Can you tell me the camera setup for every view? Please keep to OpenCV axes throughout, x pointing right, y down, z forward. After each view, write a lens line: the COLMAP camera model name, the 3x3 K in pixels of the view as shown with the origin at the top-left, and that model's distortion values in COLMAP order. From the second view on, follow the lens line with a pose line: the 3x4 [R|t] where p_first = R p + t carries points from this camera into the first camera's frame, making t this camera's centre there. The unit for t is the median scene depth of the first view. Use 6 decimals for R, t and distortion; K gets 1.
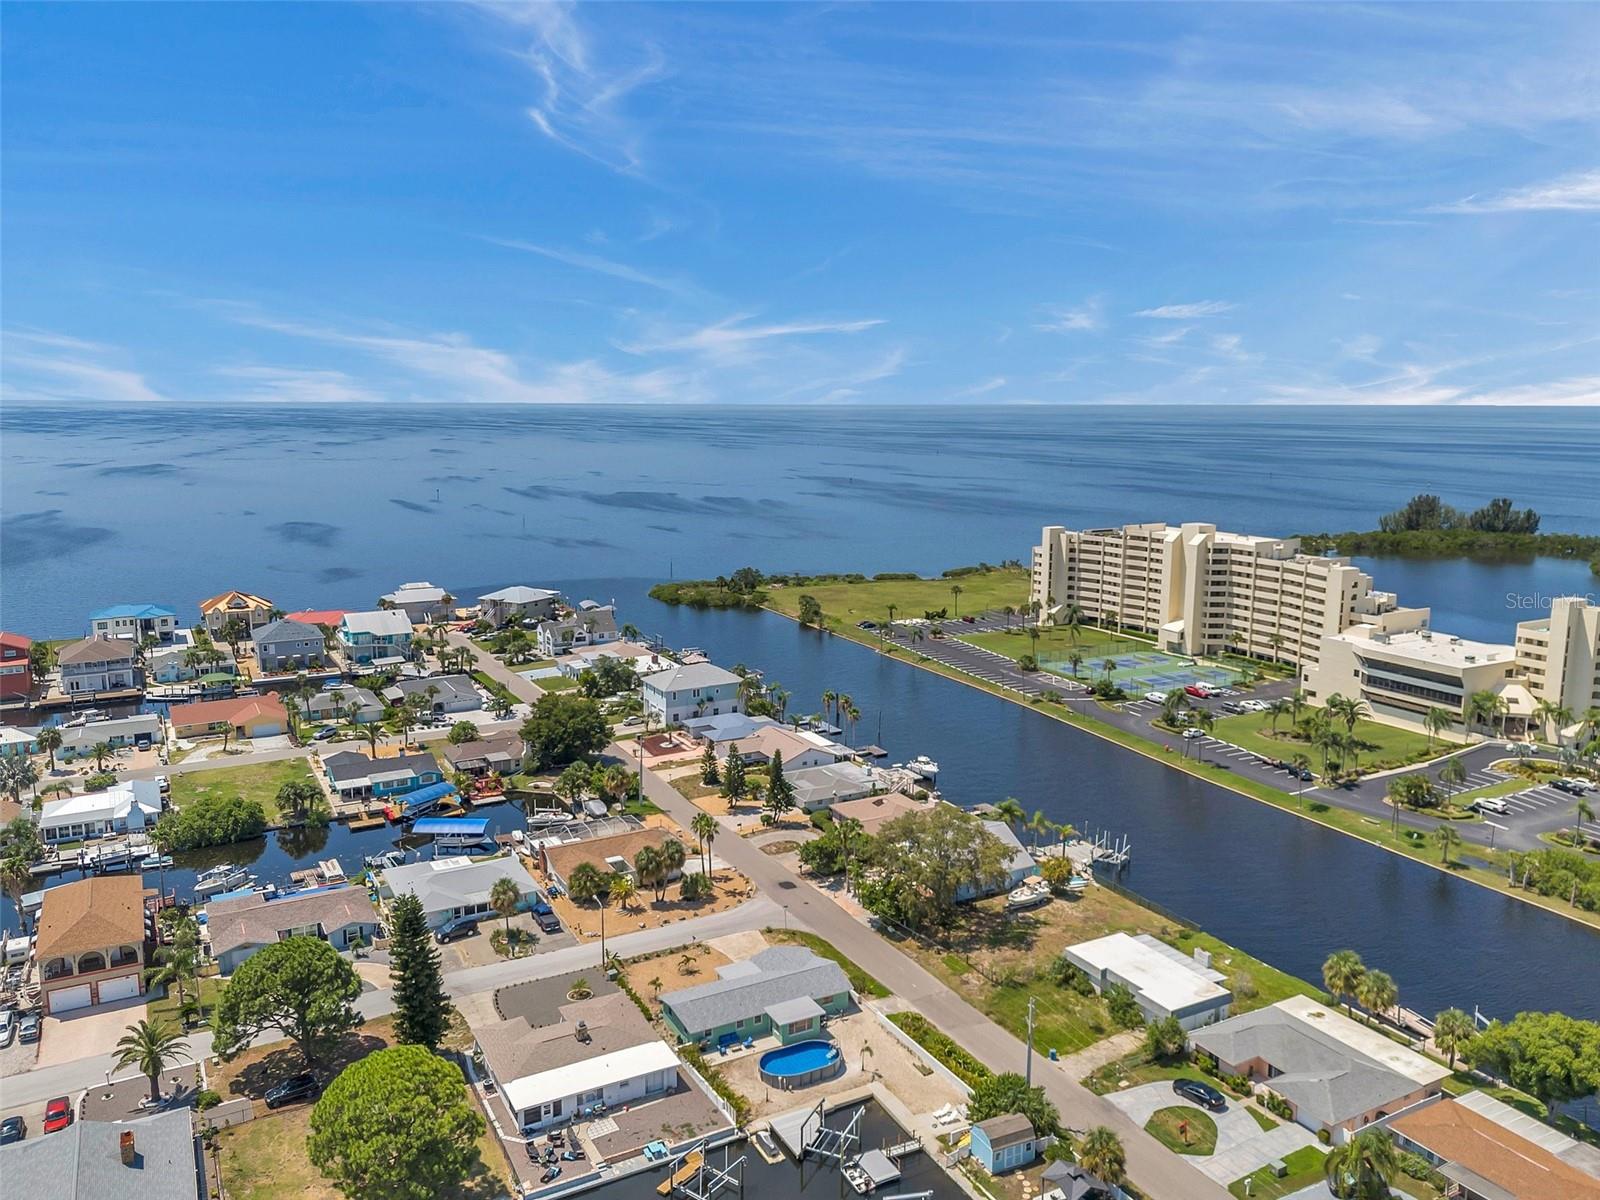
lens RADIAL K [[1194.9, 0, 797.6], [0, 1194.9, 604.7], [0, 0, 1]] dist [0.078579, -0.083856]
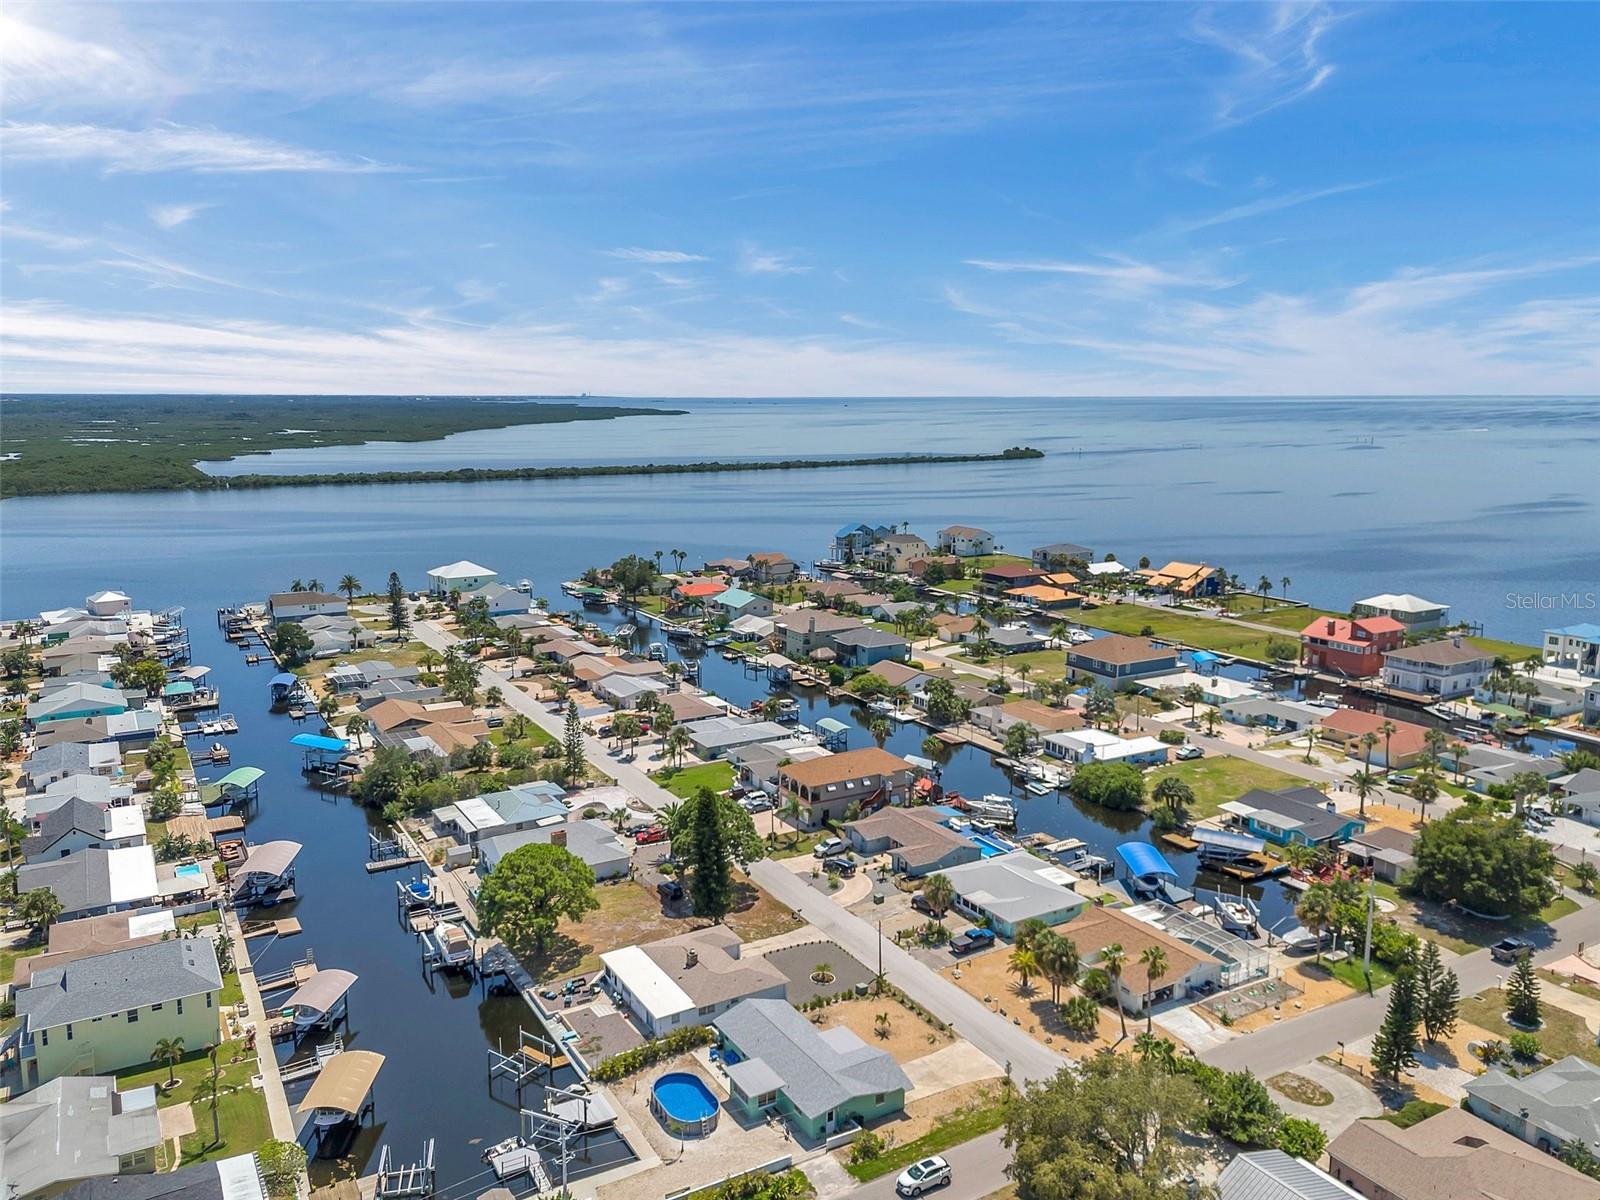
lens RADIAL K [[1190.2, 0, 775.5], [0, 1190.2, 588.6], [0, 0, 1]] dist [0.076315, -0.069033]
pose [[0.014271, 0.159335, -0.987121, 0.665655], [-0.167844, 0.973596, 0.154725, -0.131276], [0.985710, 0.163474, 0.040638, 0.734071]]
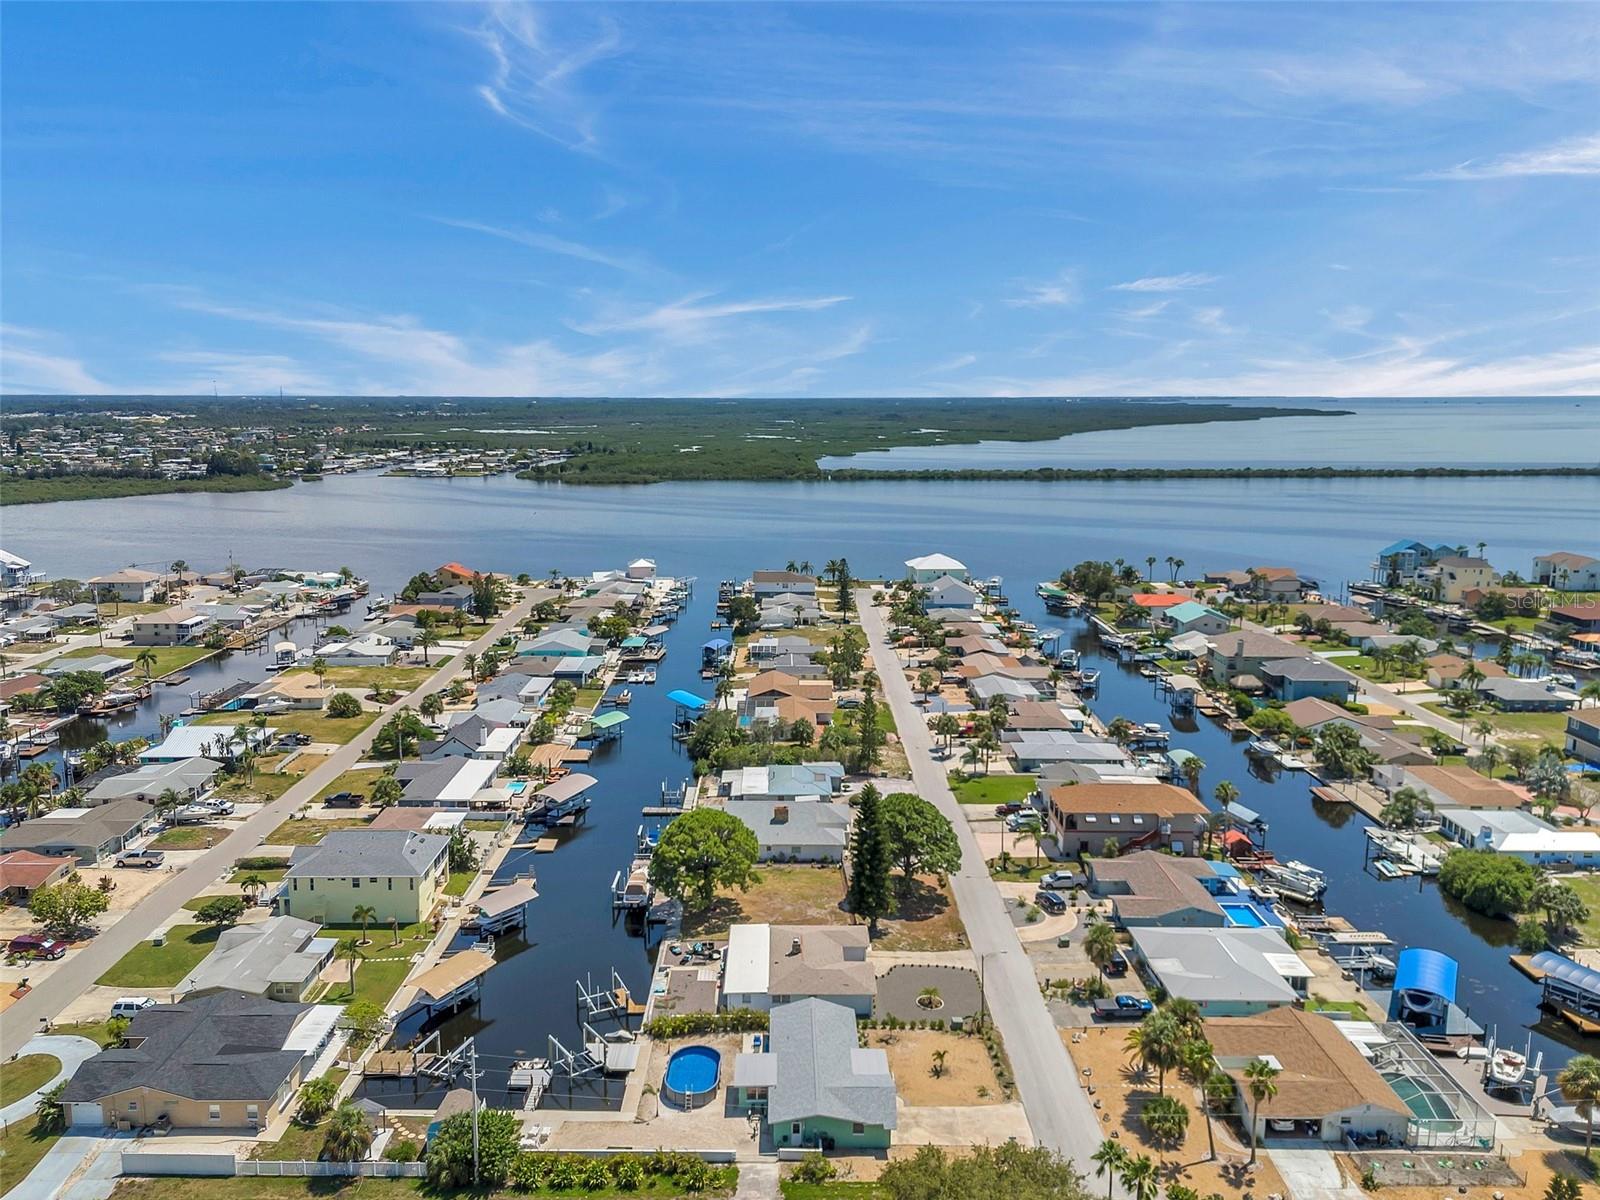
lens RADIAL K [[1193.6, 0, 778.7], [0, 1193.6, 597.8], [0, 0, 1]] dist [0.067878, -0.060333]
pose [[-0.490496, 0.143656, -0.859521, 0.565281], [-0.147549, 0.958388, 0.244381, -0.176012], [0.858861, 0.246690, -0.448889, 1.062570]]
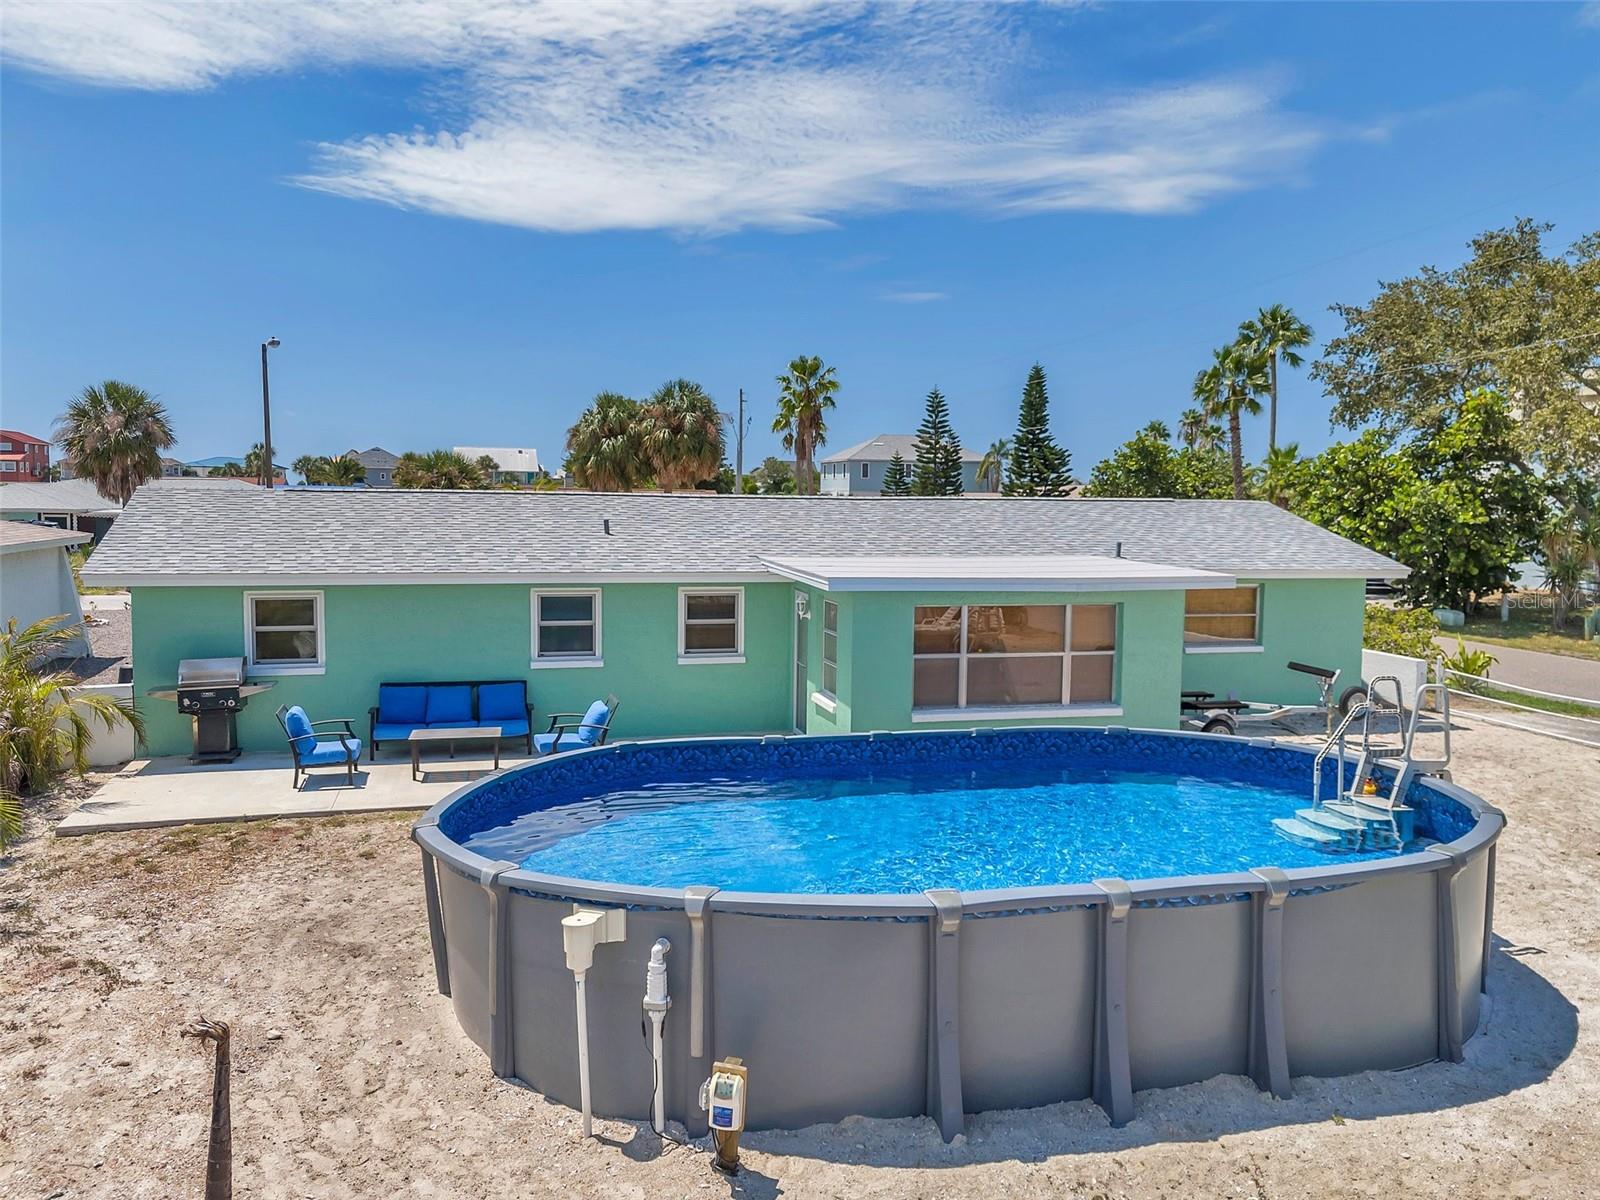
lens RADIAL K [[1177.8, 0, 799.6], [0, 1177.8, 682.1], [0, 0, 1]] dist [0.047599, -0.041824]
pose [[0.969206, 0.047181, -0.241688, 0.007862], [-0.051618, 0.998594, -0.012059, 0.280446], [0.240780, 0.024163, 0.970279, 0.696919]]
